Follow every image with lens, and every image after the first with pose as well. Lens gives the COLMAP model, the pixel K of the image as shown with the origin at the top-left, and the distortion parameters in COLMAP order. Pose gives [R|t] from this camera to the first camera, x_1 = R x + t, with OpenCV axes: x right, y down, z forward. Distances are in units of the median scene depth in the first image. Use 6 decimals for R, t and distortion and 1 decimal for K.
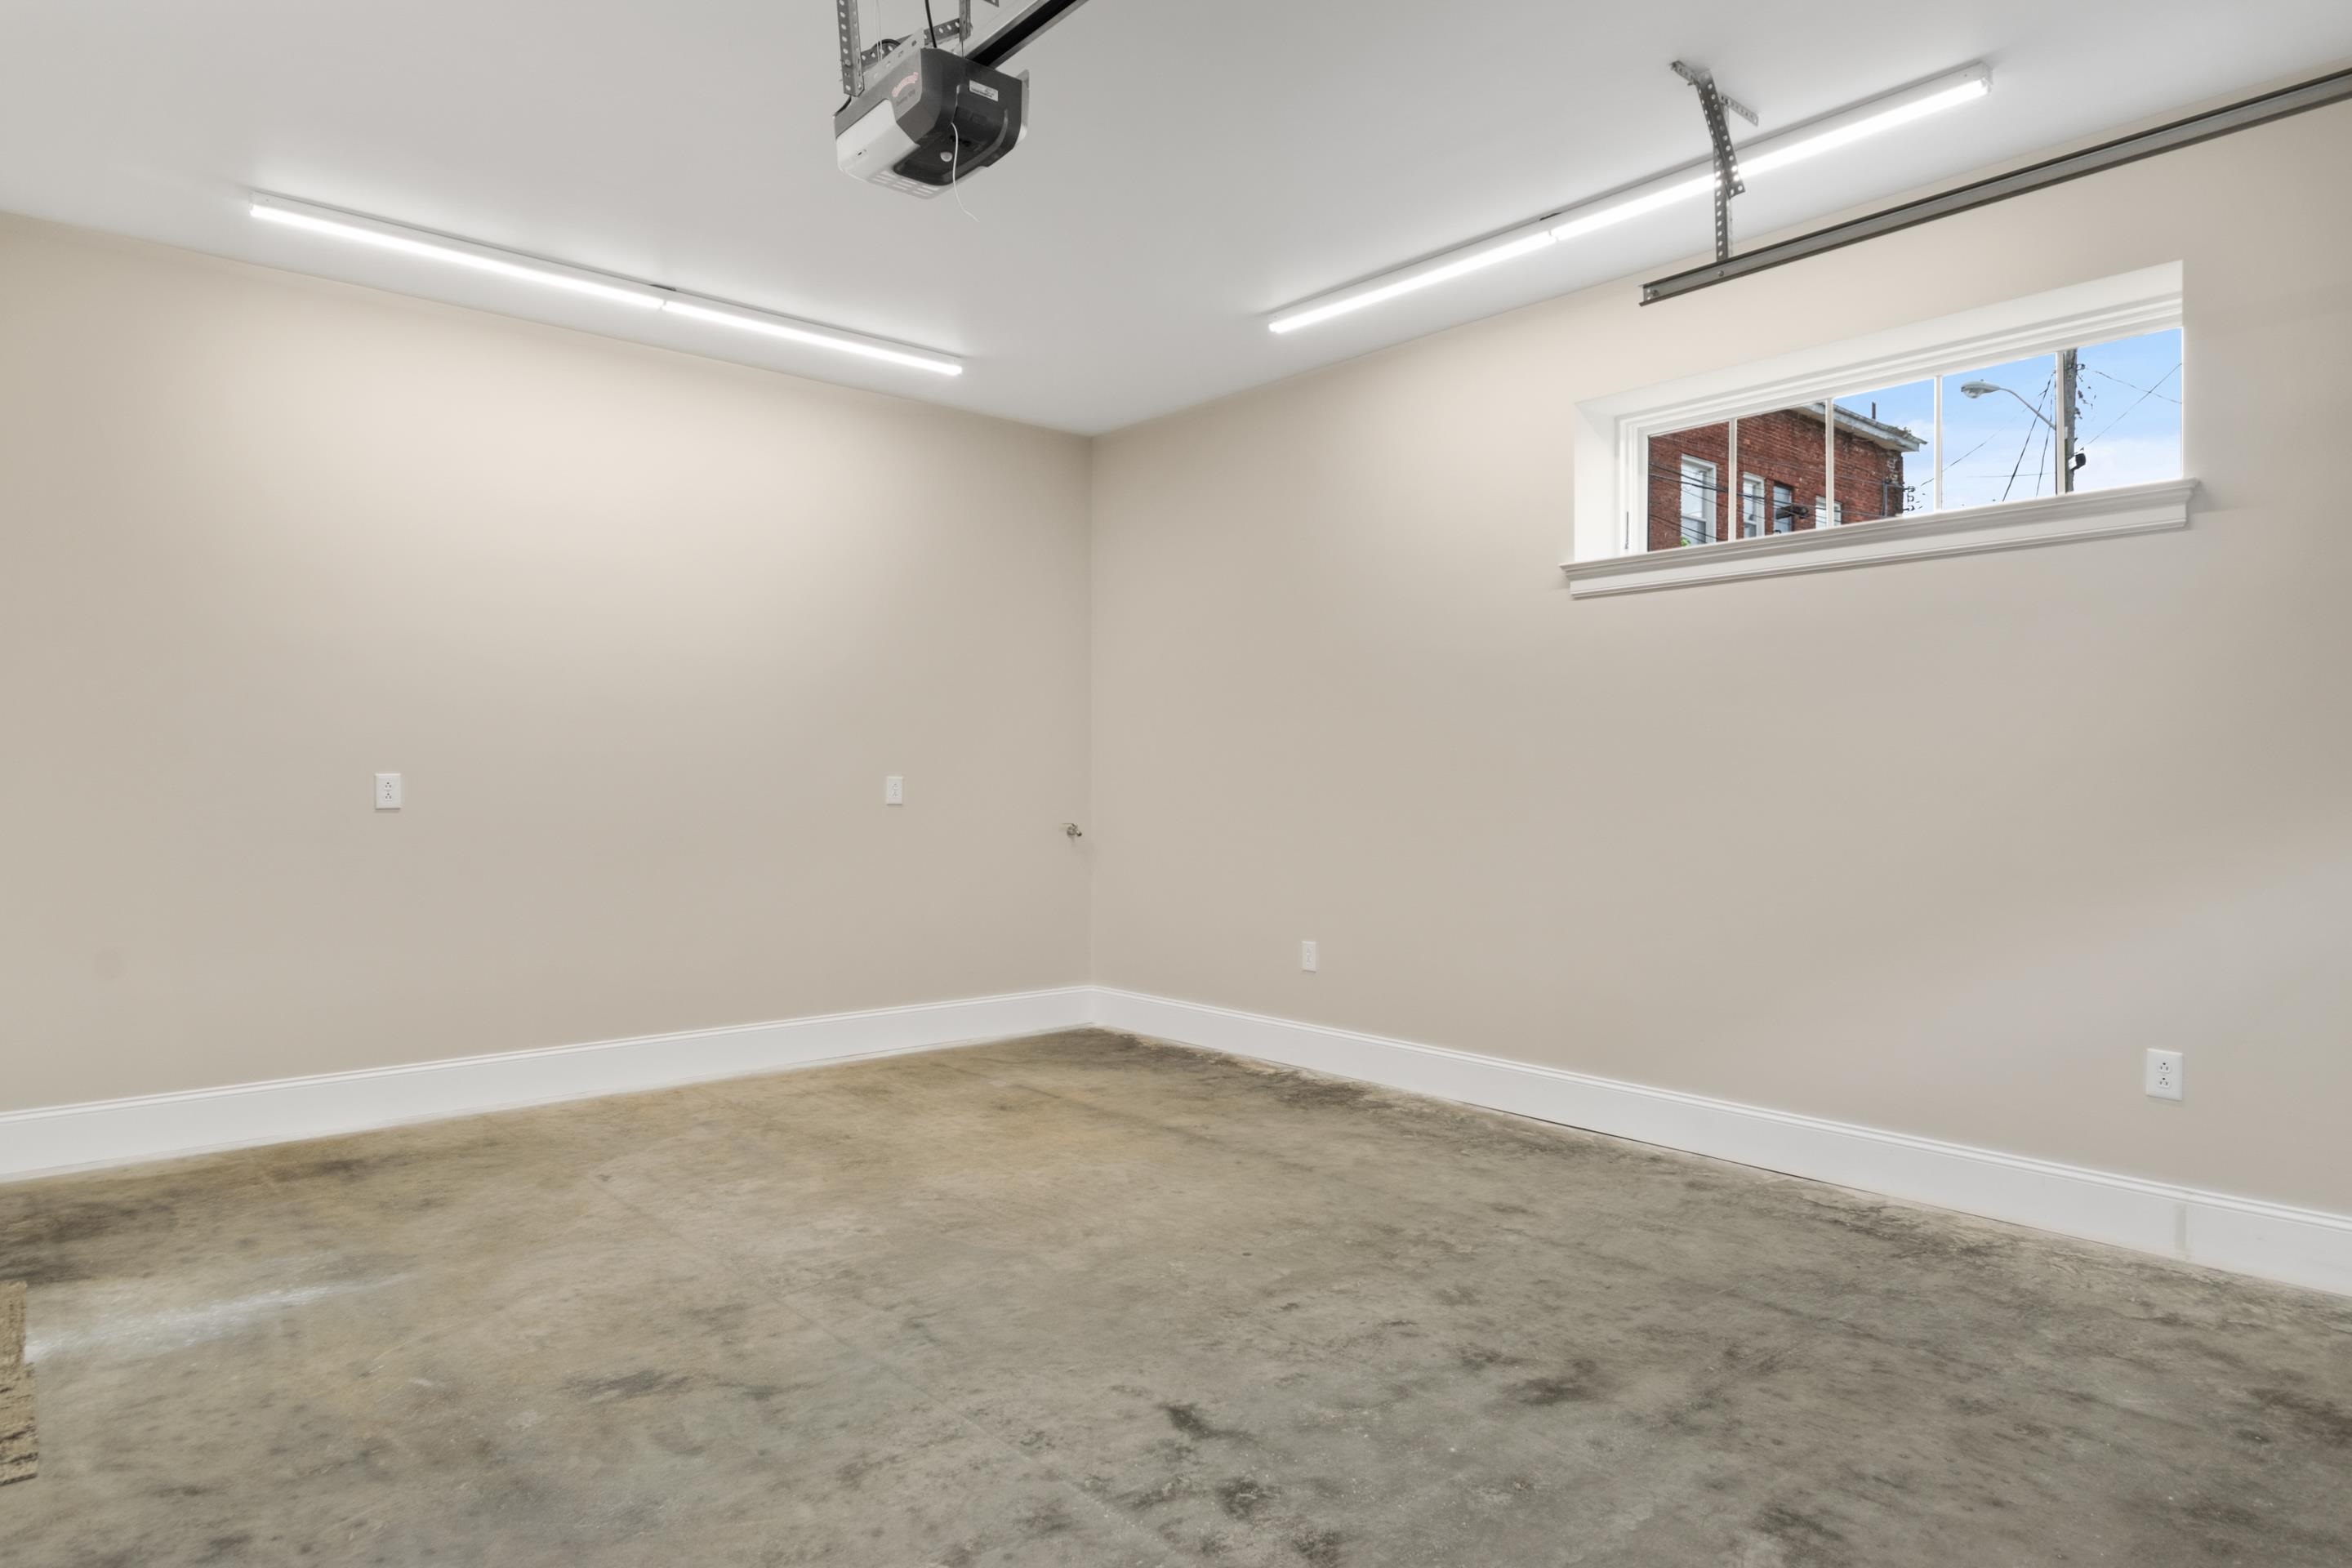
lens RADIAL K [[1391.6, 0, 1186.4], [0, 1391.6, 783.6], [0, 0, 1]] dist [-0.004766, 0.001532]
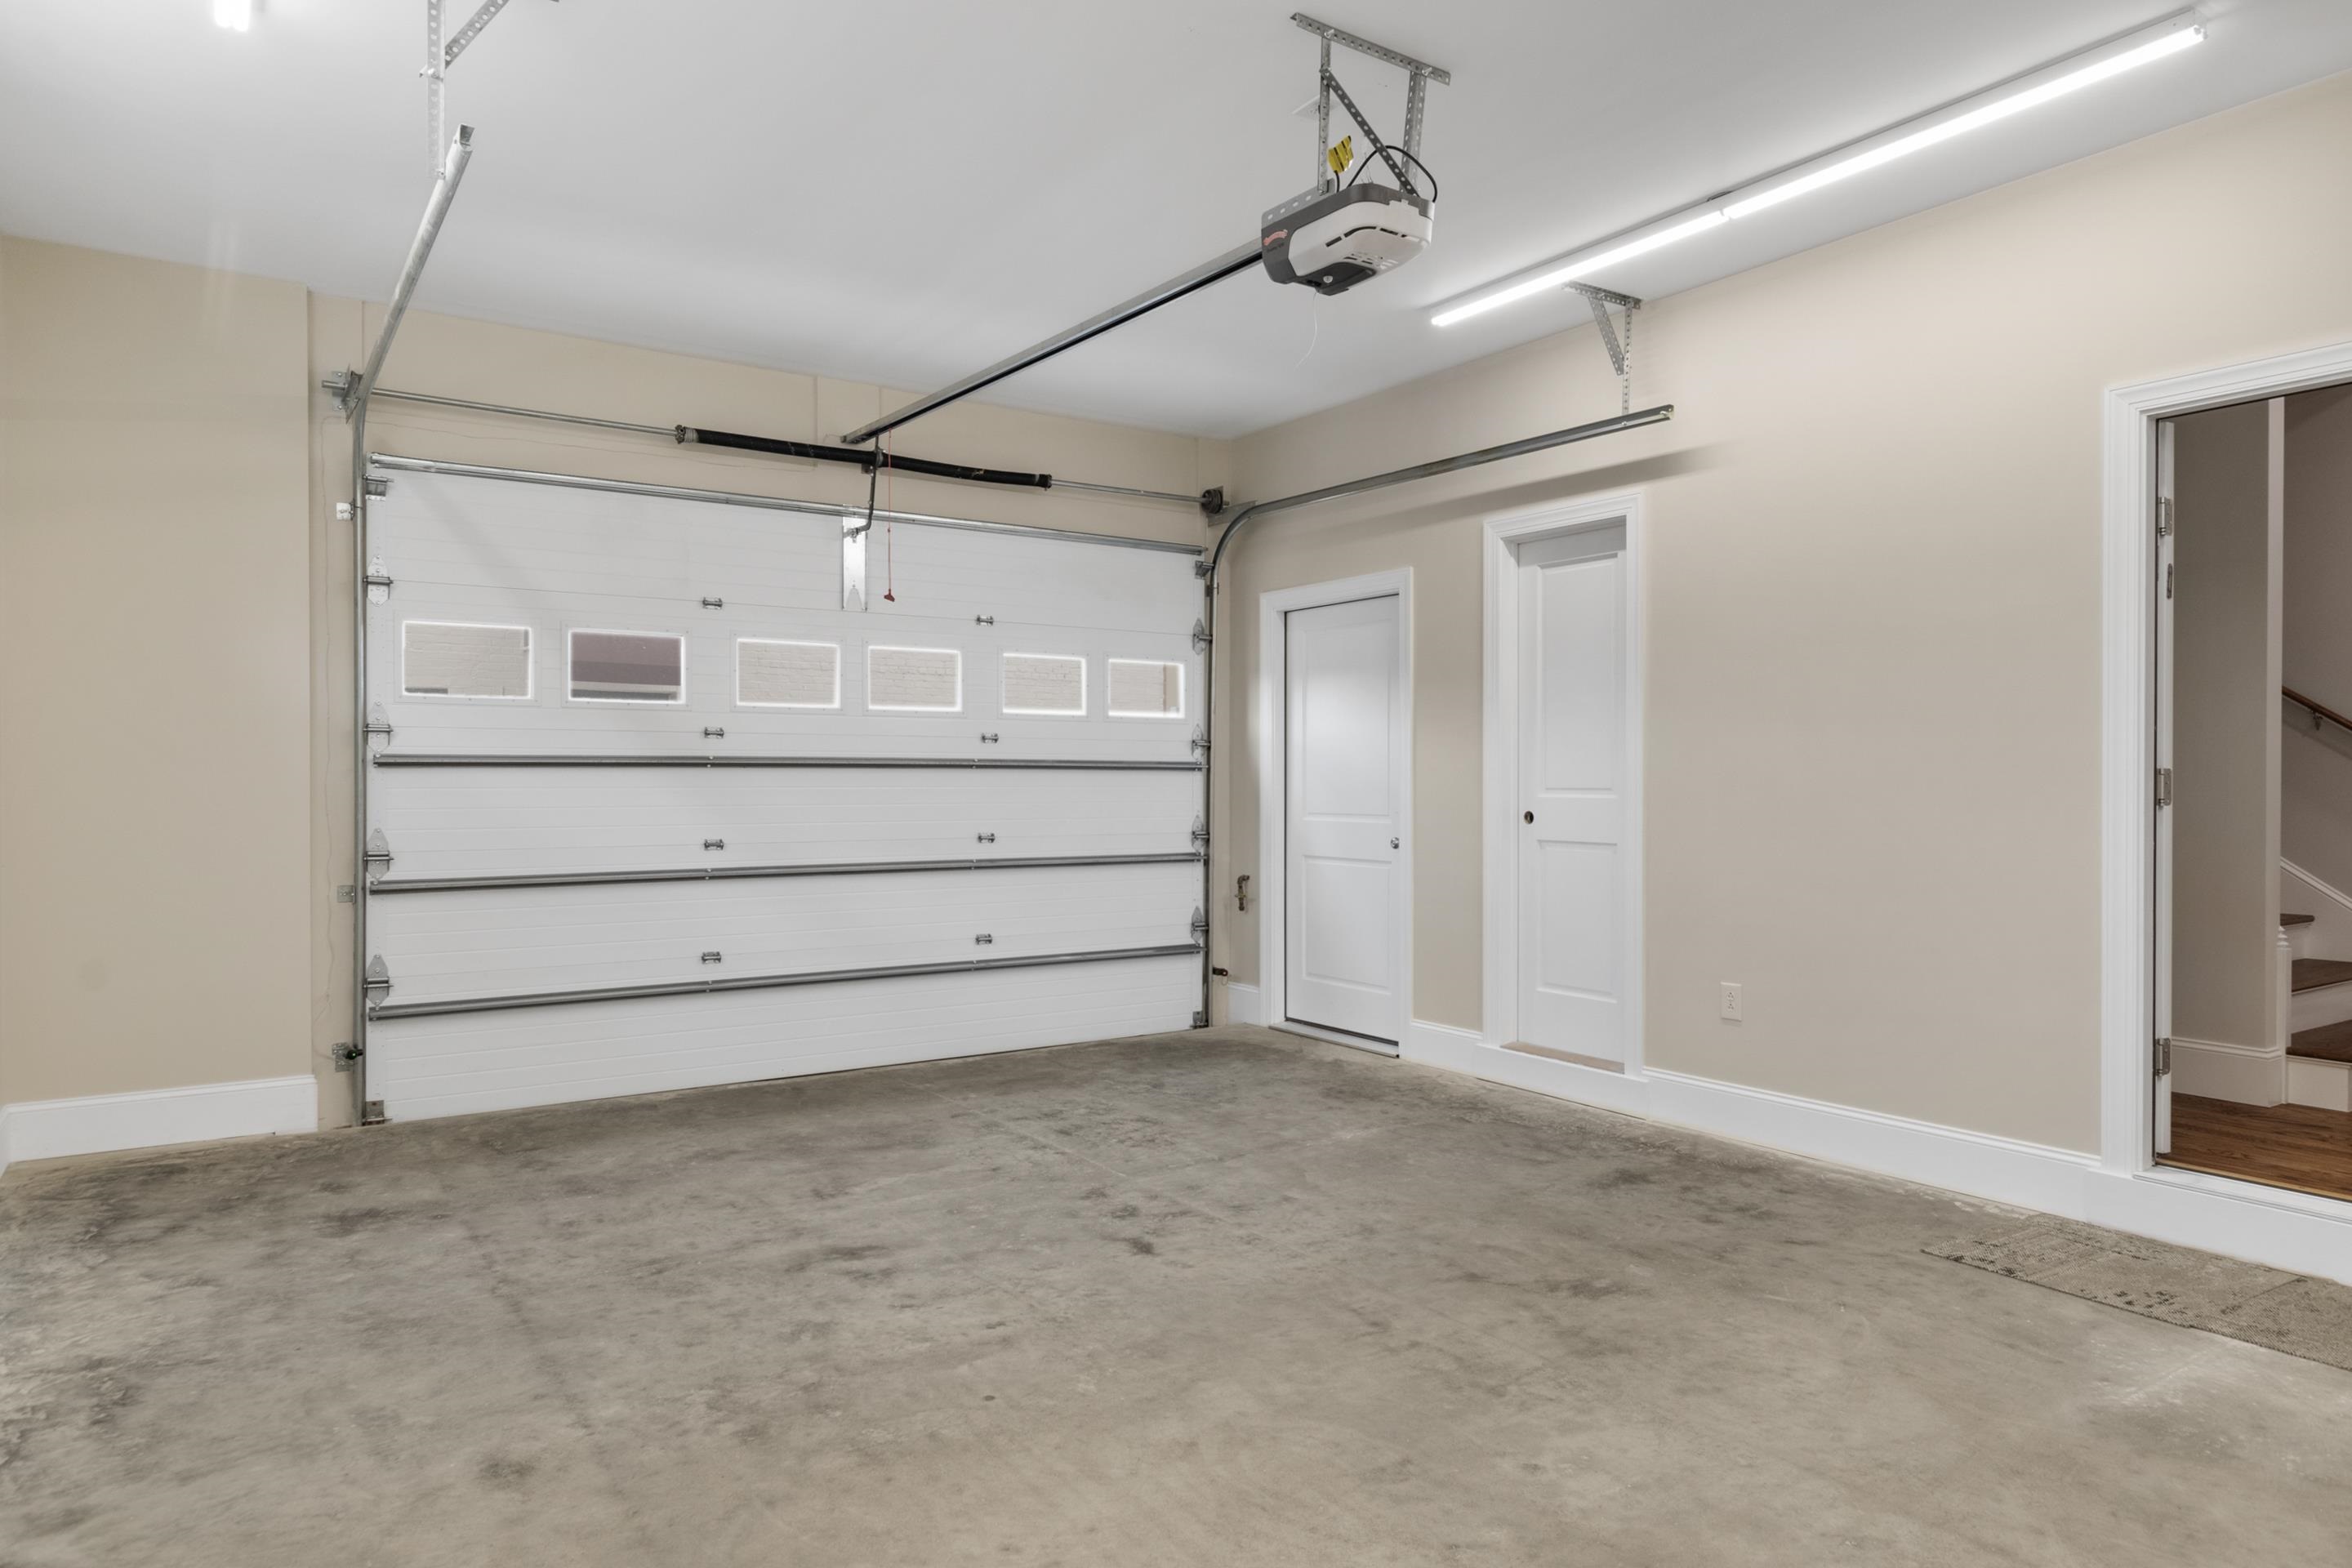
lens RADIAL K [[1391.6, 0, 1186.4], [0, 1391.6, 783.6], [0, 0, 1]] dist [-0.004766, 0.001532]
pose [[-0.991830, -0.003785, 0.127512, -0.190342], [-0.003422, 0.999989, 0.003060, -0.003278], [-0.127522, 0.002598, -0.991832, 2.069445]]
